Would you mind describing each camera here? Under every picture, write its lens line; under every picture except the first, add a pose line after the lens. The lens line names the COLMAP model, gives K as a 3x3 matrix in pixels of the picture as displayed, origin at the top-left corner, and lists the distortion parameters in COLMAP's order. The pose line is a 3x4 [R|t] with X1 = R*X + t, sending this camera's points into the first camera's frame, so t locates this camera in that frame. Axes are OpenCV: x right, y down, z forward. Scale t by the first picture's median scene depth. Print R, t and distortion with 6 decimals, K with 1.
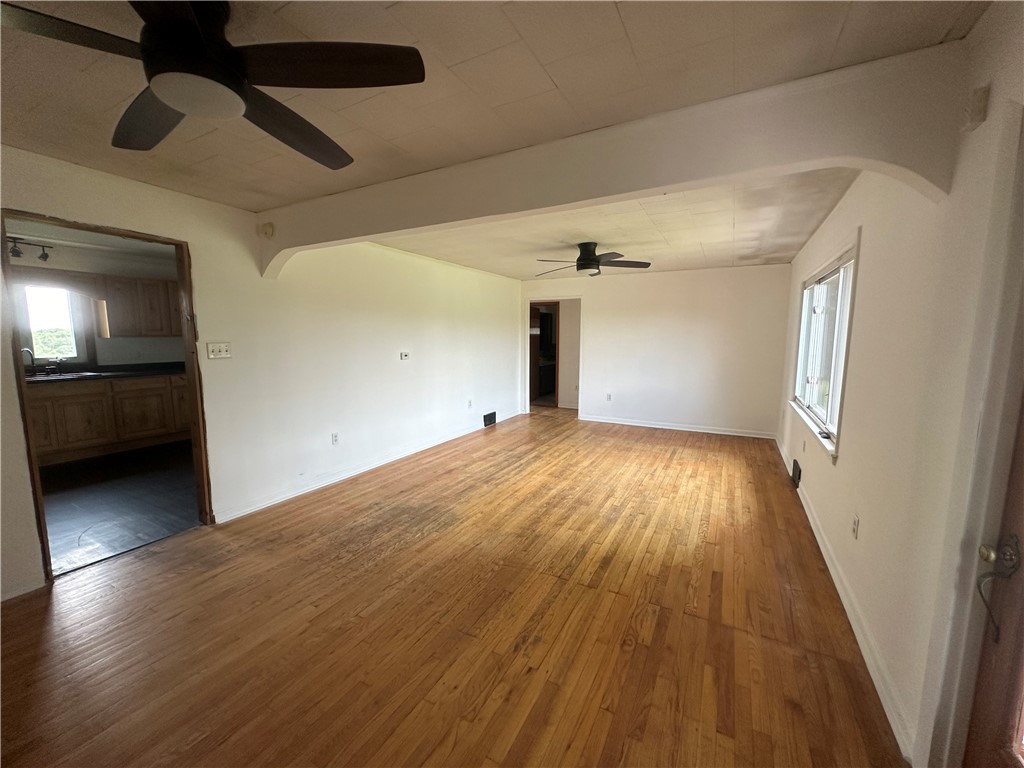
lens RADIAL K [[407.2, 0, 511.3], [0, 407.2, 384.3], [0, 0, 1]] dist [-0.002421, 0.000636]
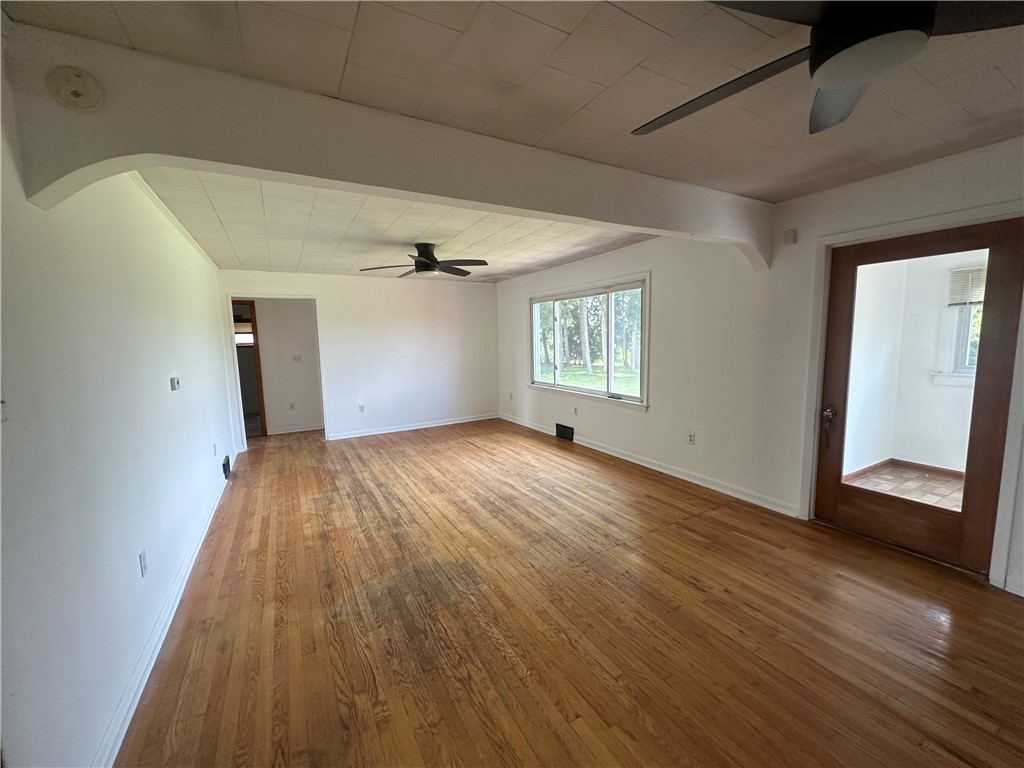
lens RADIAL K [[407.2, 0, 510.6], [0, 407.2, 386.3], [0, 0, 1]] dist [-0.002421, 0.000636]
pose [[0.530683, -0.117153, 0.839435, -0.614321], [0.127057, 0.990206, 0.057870, -0.050215], [-0.837993, 0.075945, 0.540370, 0.380318]]
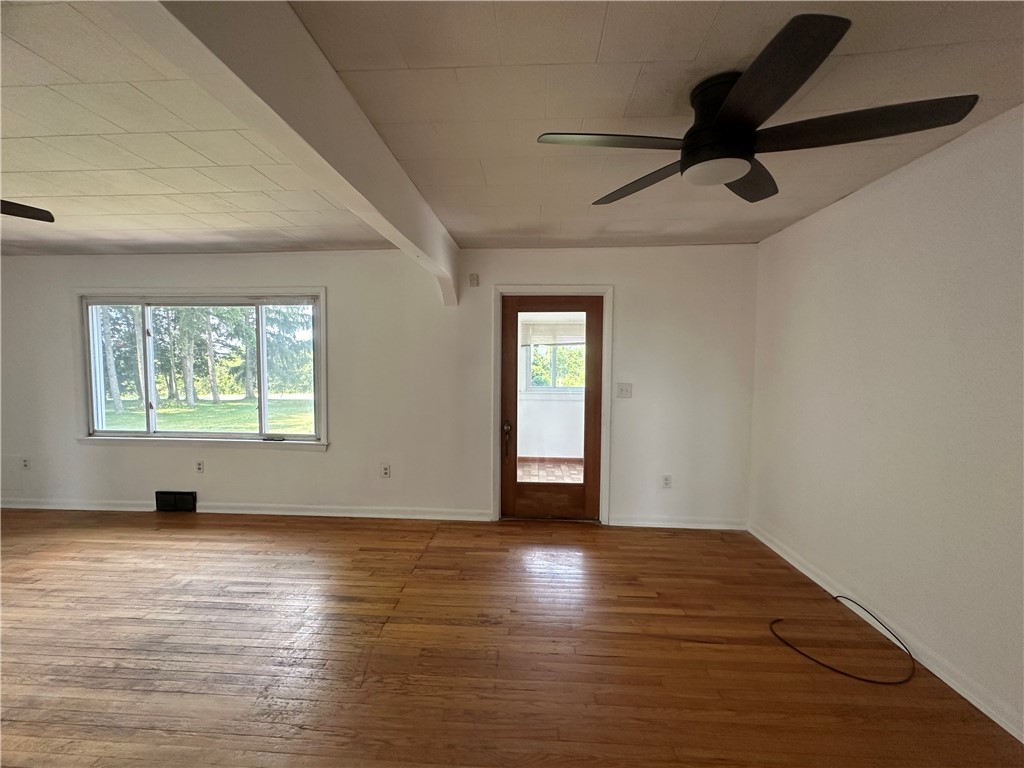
lens RADIAL K [[407.2, 0, 512.9], [0, 407.2, 385.5], [0, 0, 1]] dist [-0.002421, 0.000636]
pose [[-0.425930, -0.061575, 0.902658, -0.511801], [0.102754, 0.987934, 0.115878, -0.084875], [-0.898902, 0.142108, -0.414464, 0.665655]]
